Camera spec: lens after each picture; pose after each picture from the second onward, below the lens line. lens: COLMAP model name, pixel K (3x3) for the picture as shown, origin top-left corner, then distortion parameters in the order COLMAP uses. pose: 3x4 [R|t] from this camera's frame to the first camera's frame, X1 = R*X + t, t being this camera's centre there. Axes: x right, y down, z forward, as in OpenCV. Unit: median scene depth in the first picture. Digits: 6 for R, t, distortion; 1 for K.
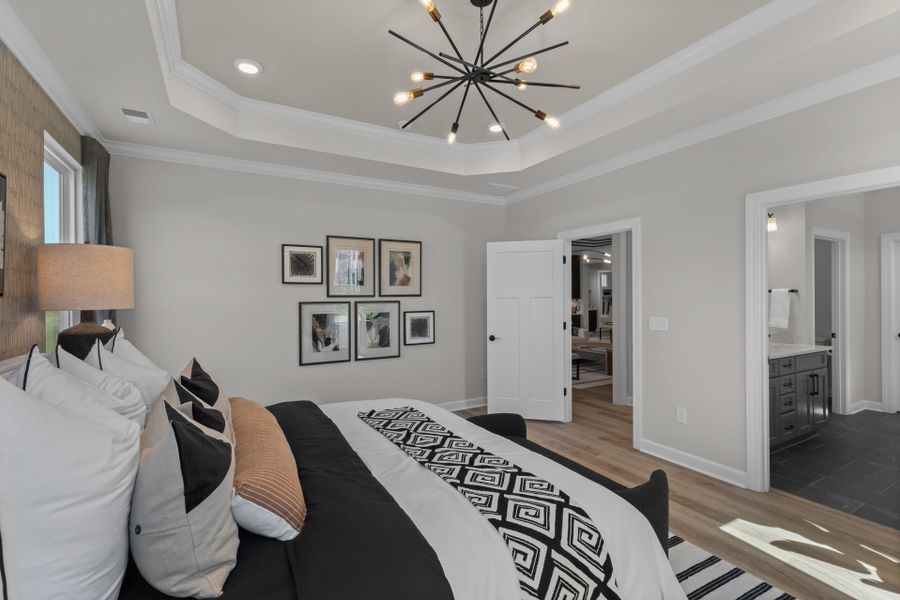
lens RADIAL K [[420.2, 0, 449.5], [0, 420.2, 297.3], [0, 0, 1]] dist [0.009299, 0.000298]
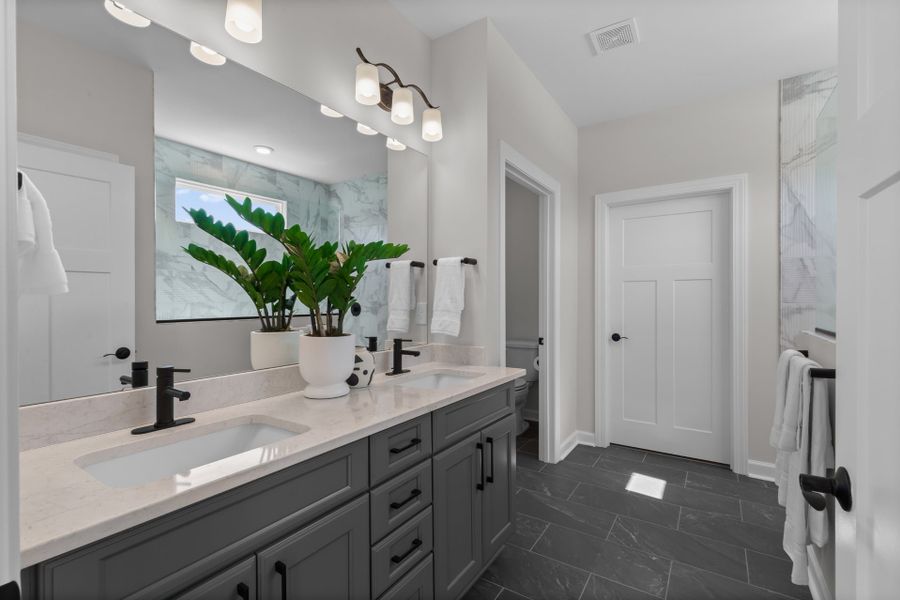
lens RADIAL K [[420.2, 0, 449.5], [0, 420.2, 297.3], [0, 0, 1]] dist [0.009299, 0.000298]
pose [[0.894857, 0.004958, 0.446325, 0.548997], [-0.003864, 0.999987, -0.003362, 0.028833], [-0.446336, 0.001284, 0.894865, 0.541203]]
